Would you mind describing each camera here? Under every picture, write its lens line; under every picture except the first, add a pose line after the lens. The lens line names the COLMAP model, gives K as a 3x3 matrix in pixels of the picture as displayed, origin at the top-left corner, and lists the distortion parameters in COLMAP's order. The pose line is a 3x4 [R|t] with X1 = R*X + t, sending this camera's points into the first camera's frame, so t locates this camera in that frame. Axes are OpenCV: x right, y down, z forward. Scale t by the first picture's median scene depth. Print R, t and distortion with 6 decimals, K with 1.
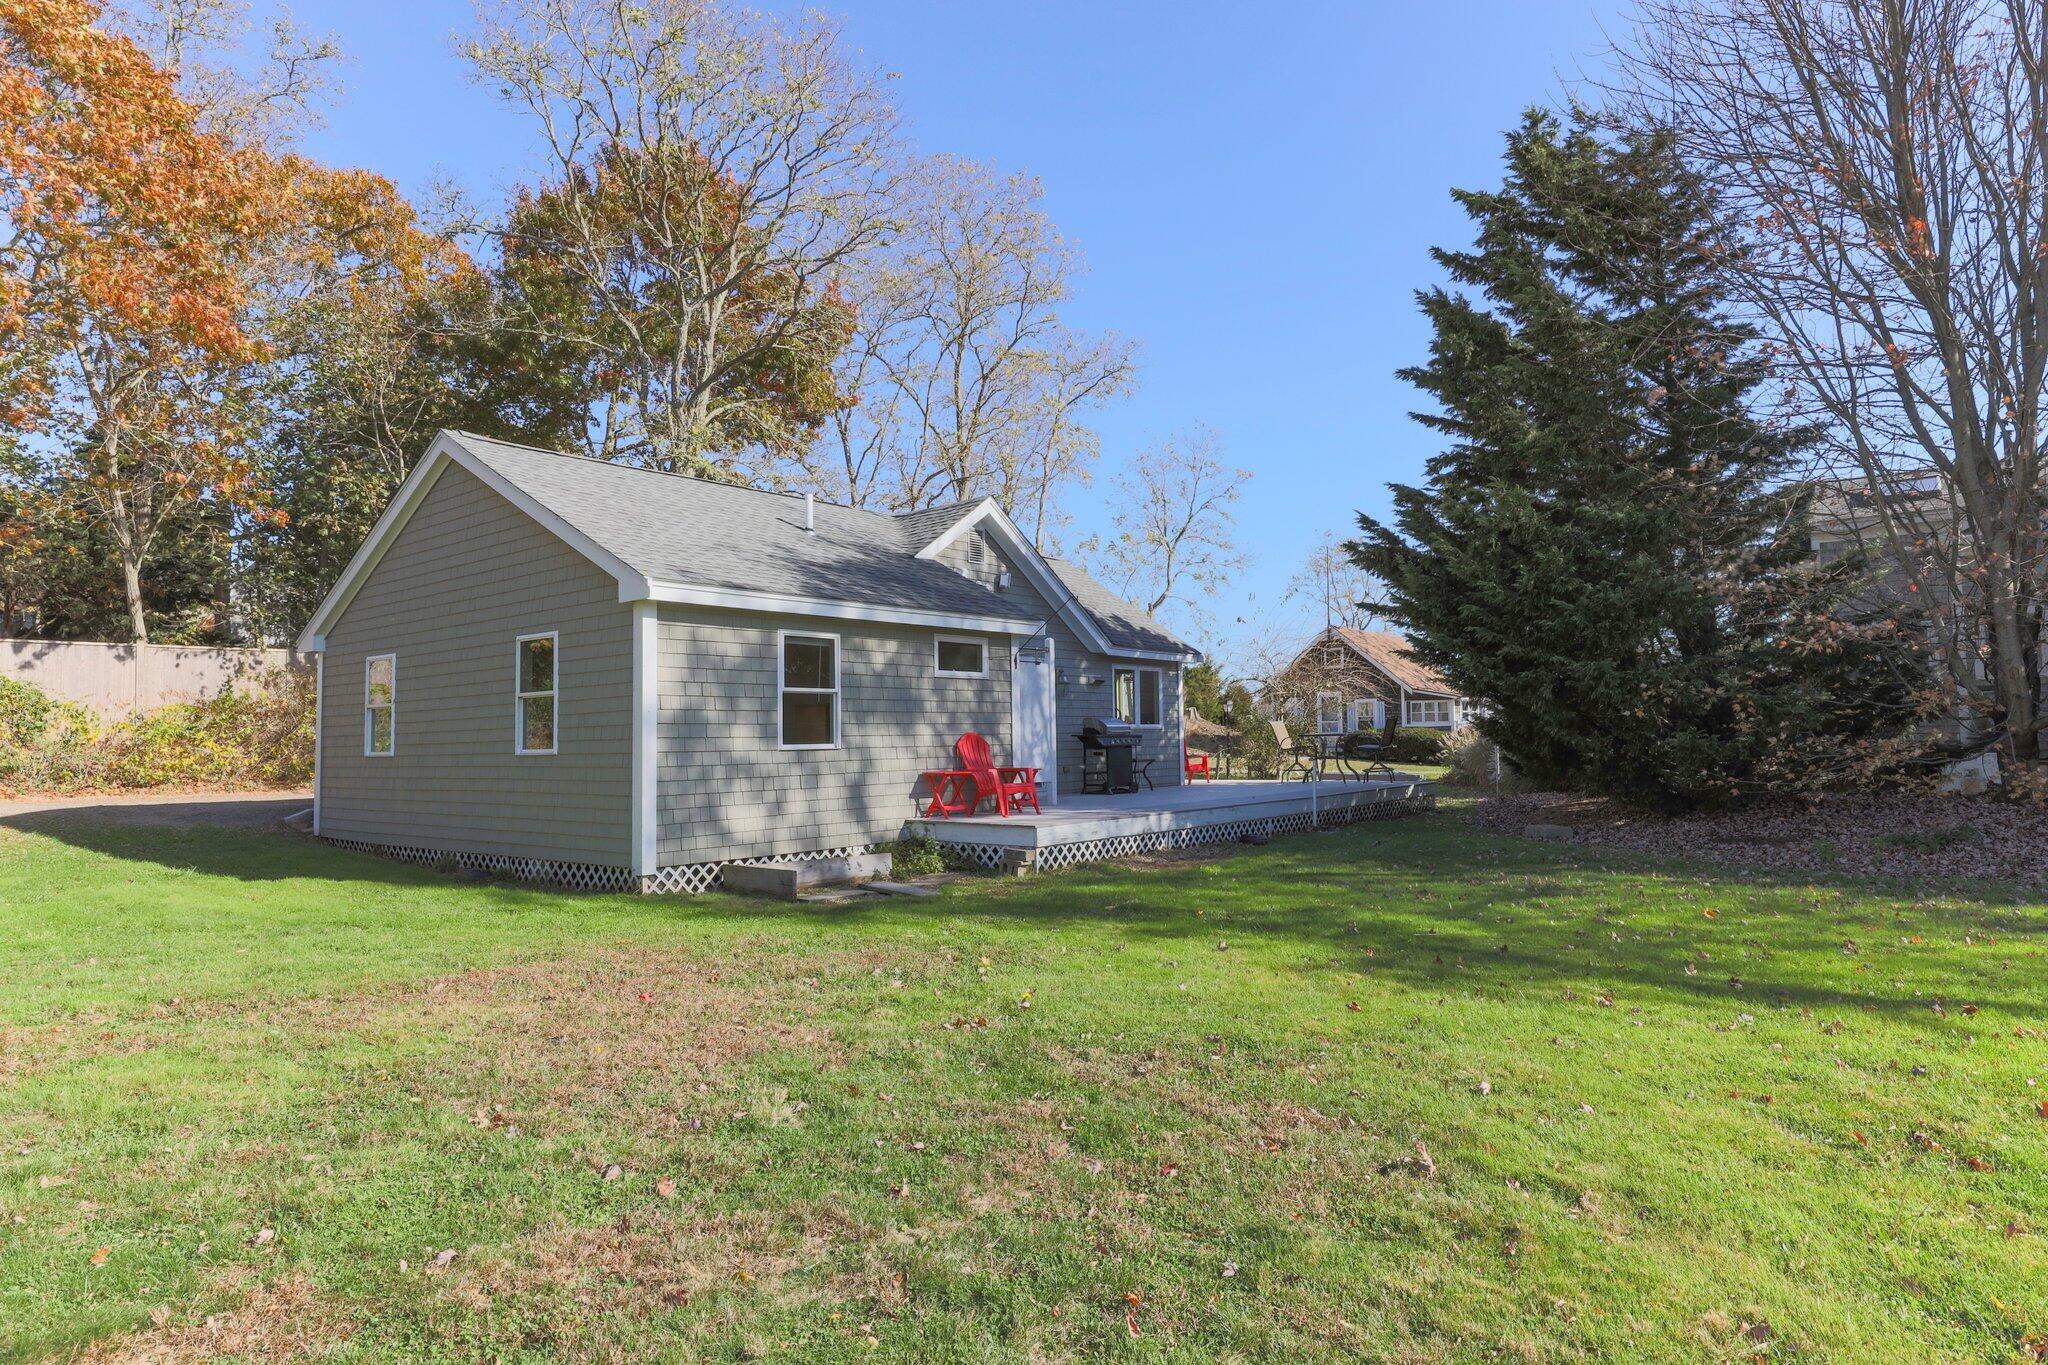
lens RADIAL K [[1207.1, 0, 1024.0], [0, 1207.1, 682.5], [0, 0, 1]] dist [-0.005232, -0.004079]
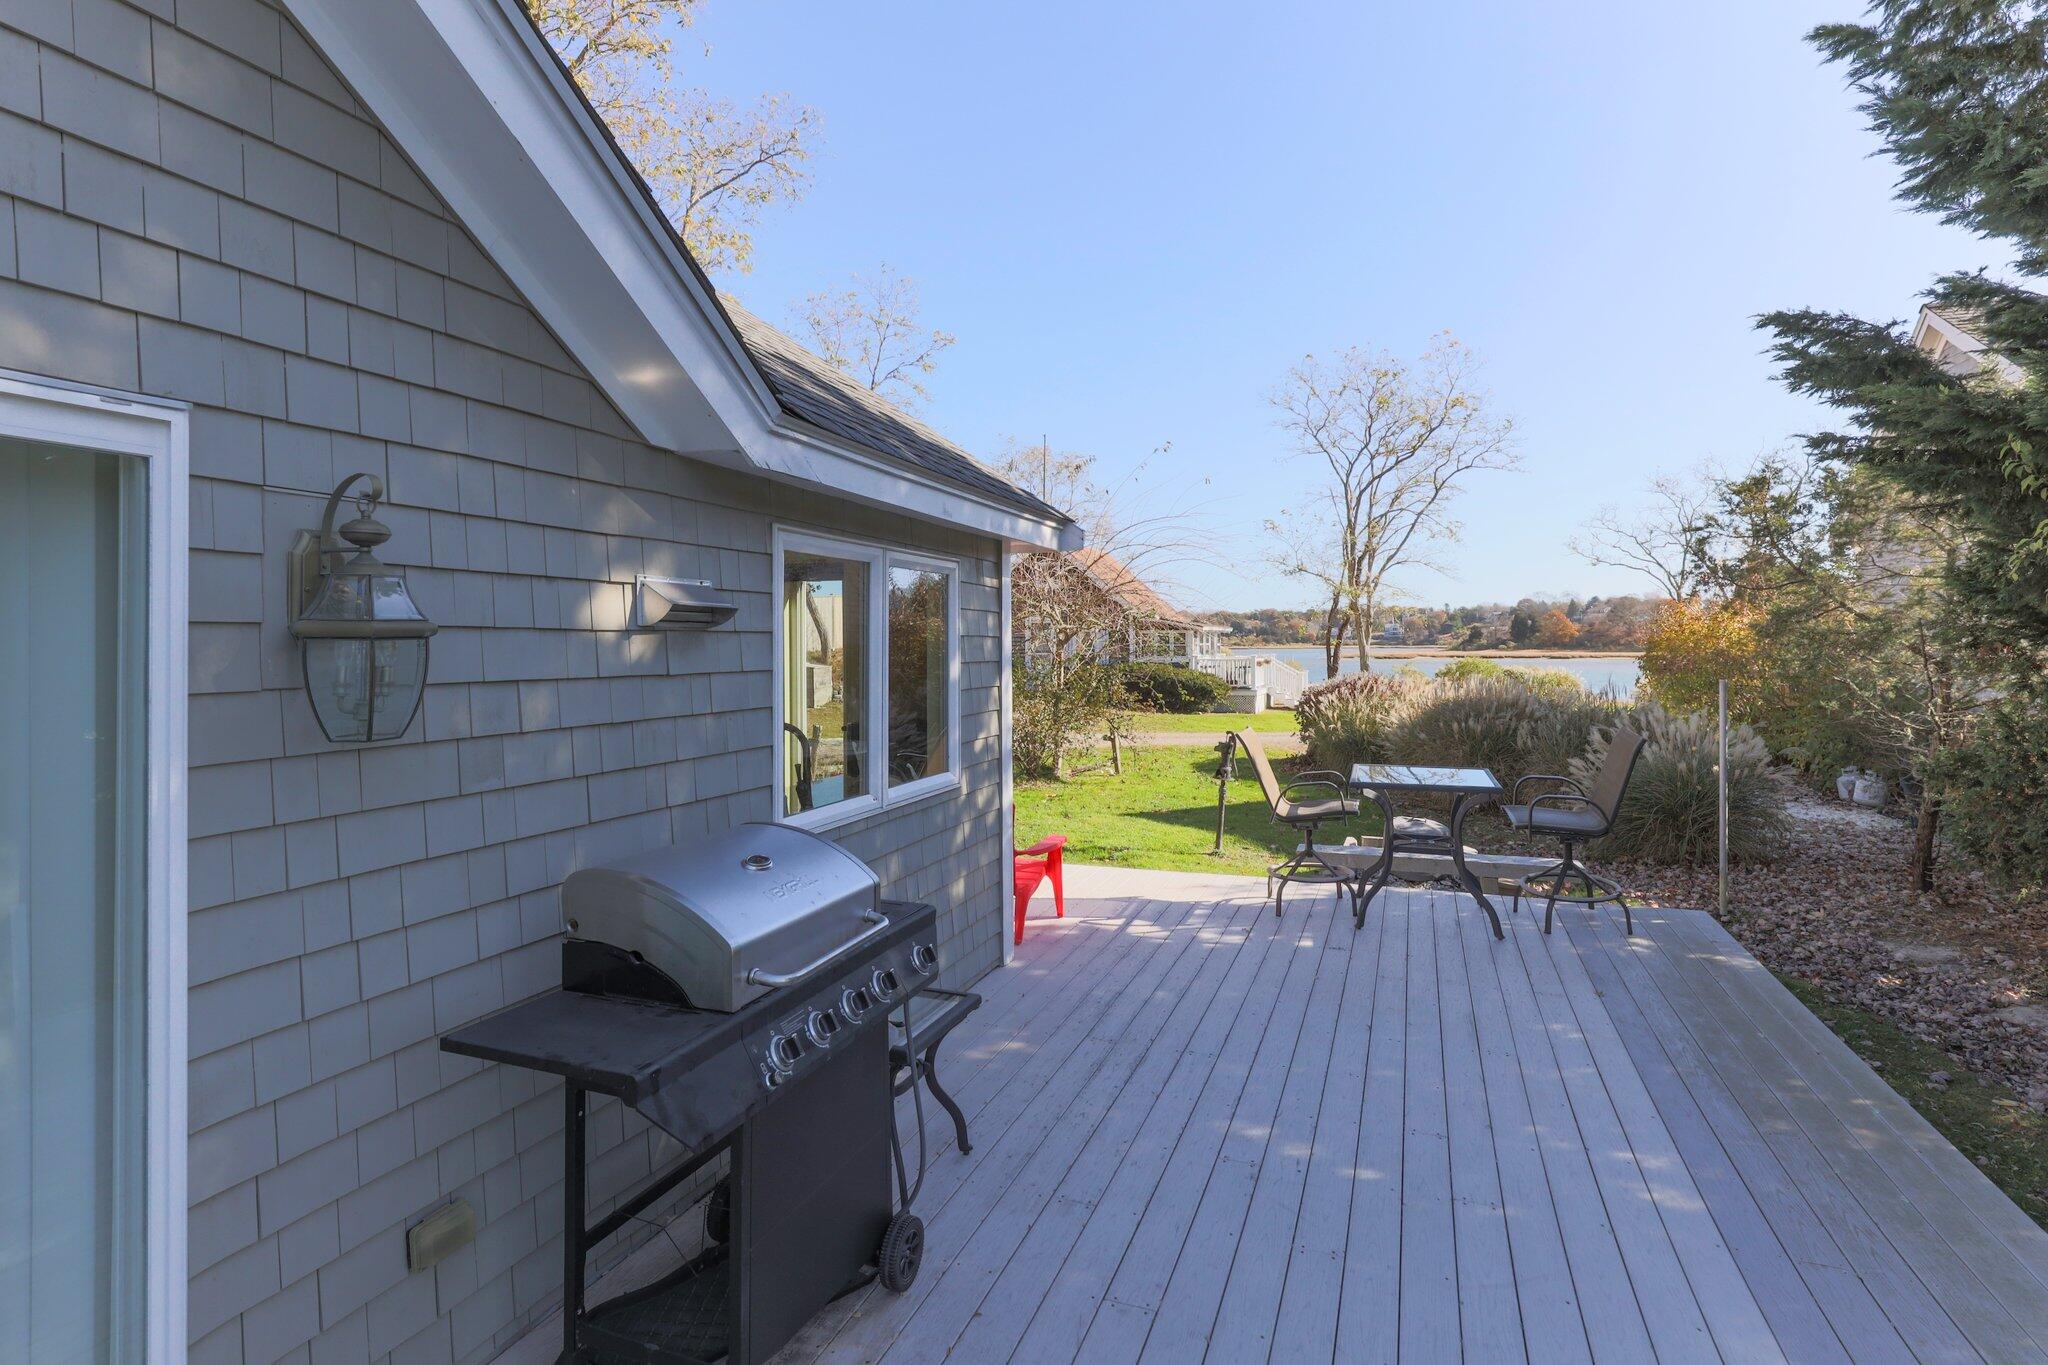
lens RADIAL K [[969.4, 0, 1024.0], [0, 969.4, 682.5], [0, 0, 1]] dist [-0.029030, 0.000418]
pose [[0.945857, -0.010259, 0.324422, 0.071426], [-0.016440, 0.996703, 0.079448, -0.003015], [-0.324167, -0.080480, 0.942570, 0.989279]]
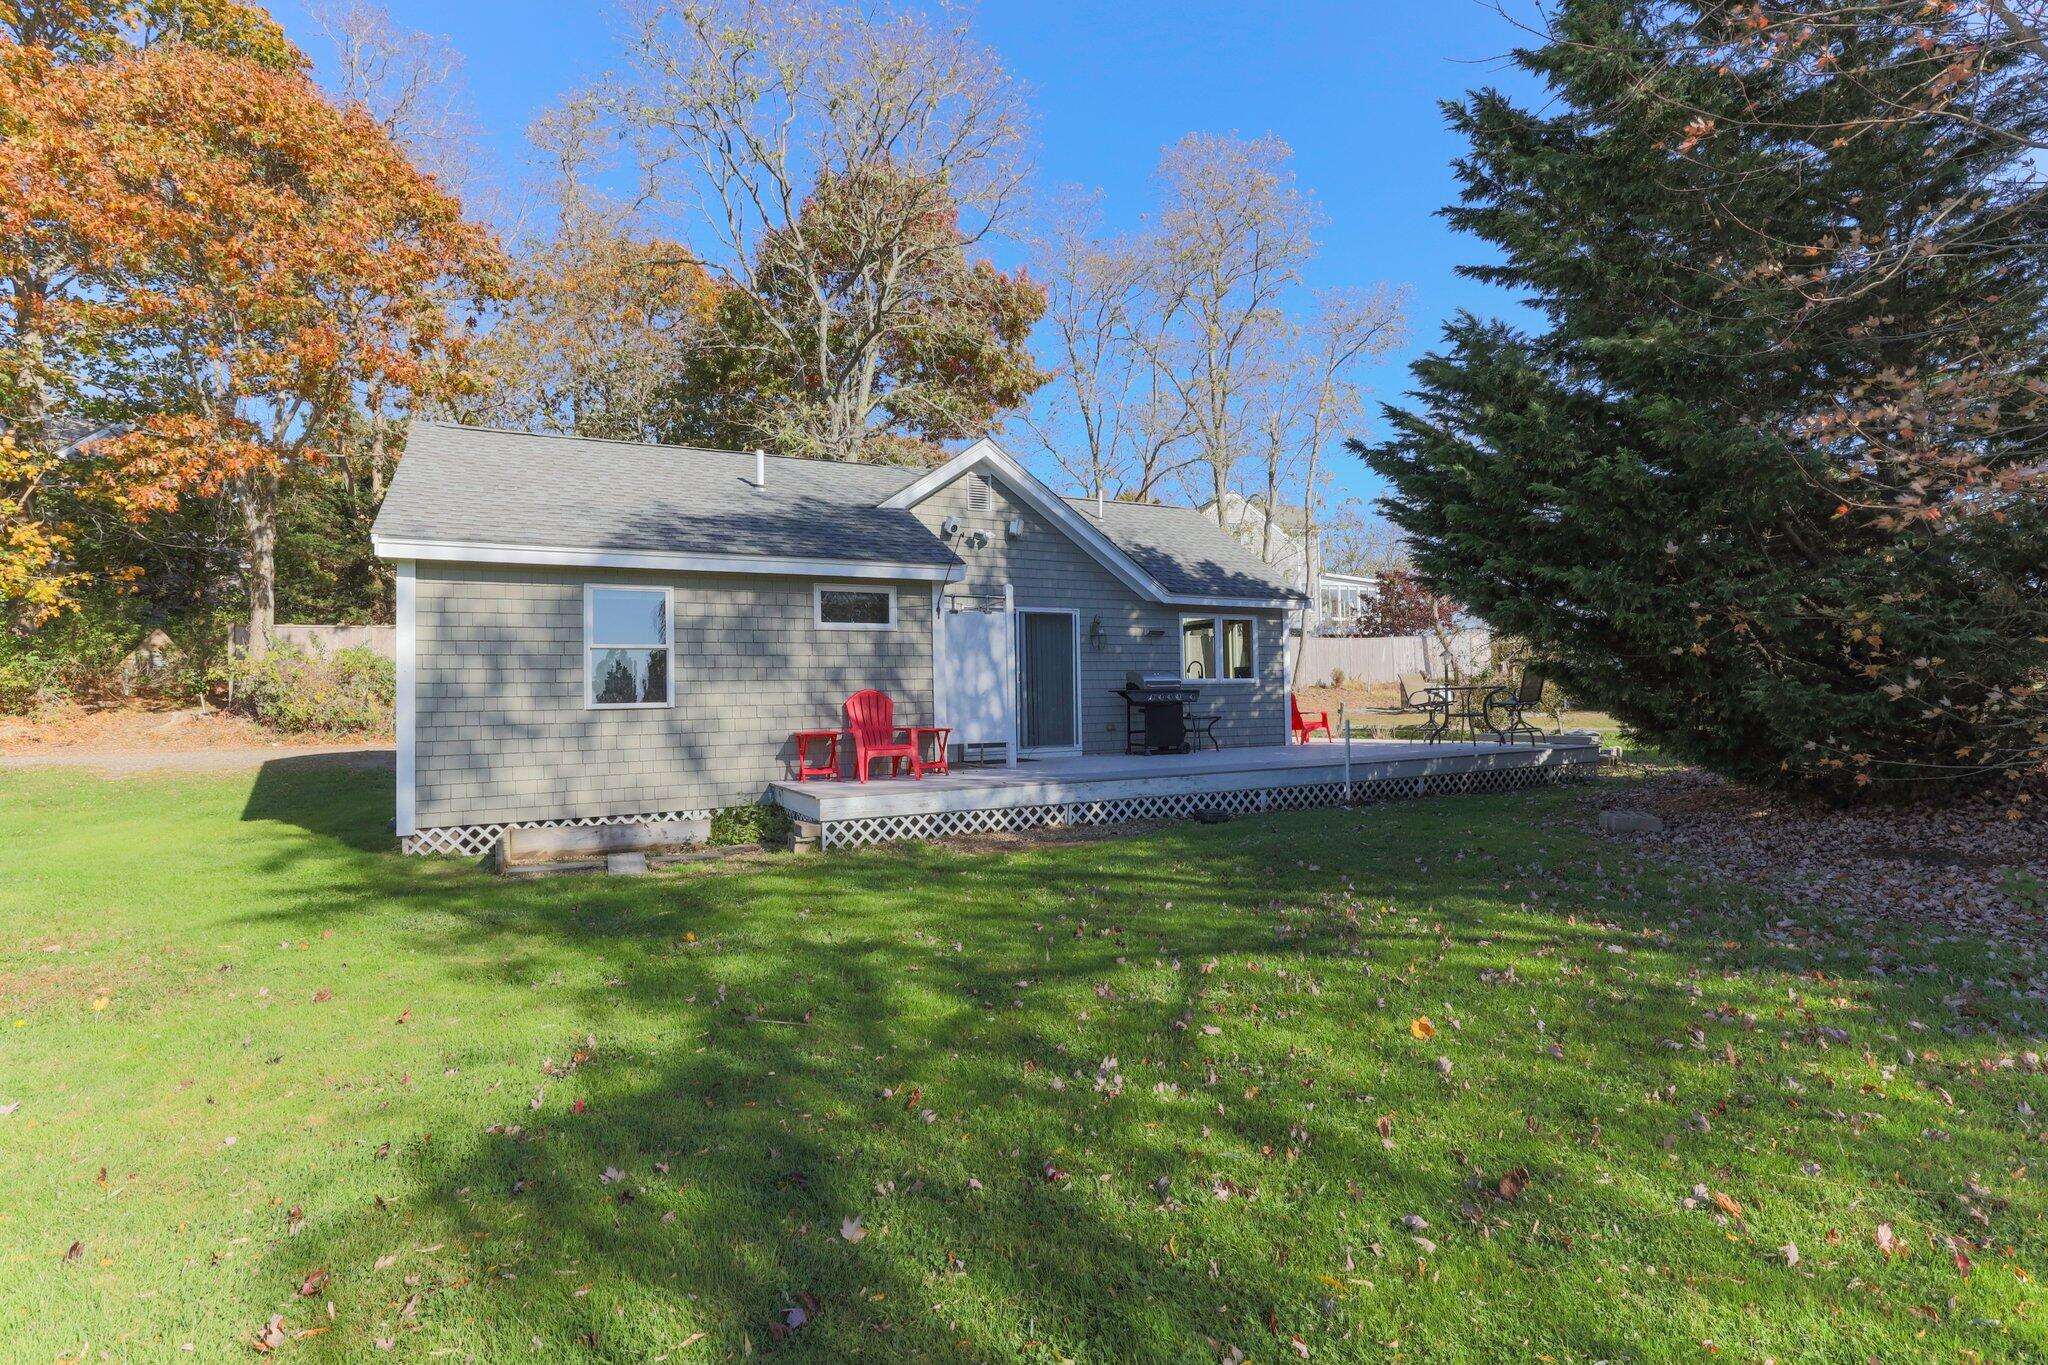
lens RADIAL K [[969.4, 0, 1024.0], [0, 969.4, 682.5], [0, 0, 1]] dist [-0.029030, 0.000418]
pose [[0.913225, -0.010830, -0.407312, 0.316996], [0.025244, 0.999230, 0.030030, 0.014845], [0.406673, -0.037706, 0.912795, 0.325625]]
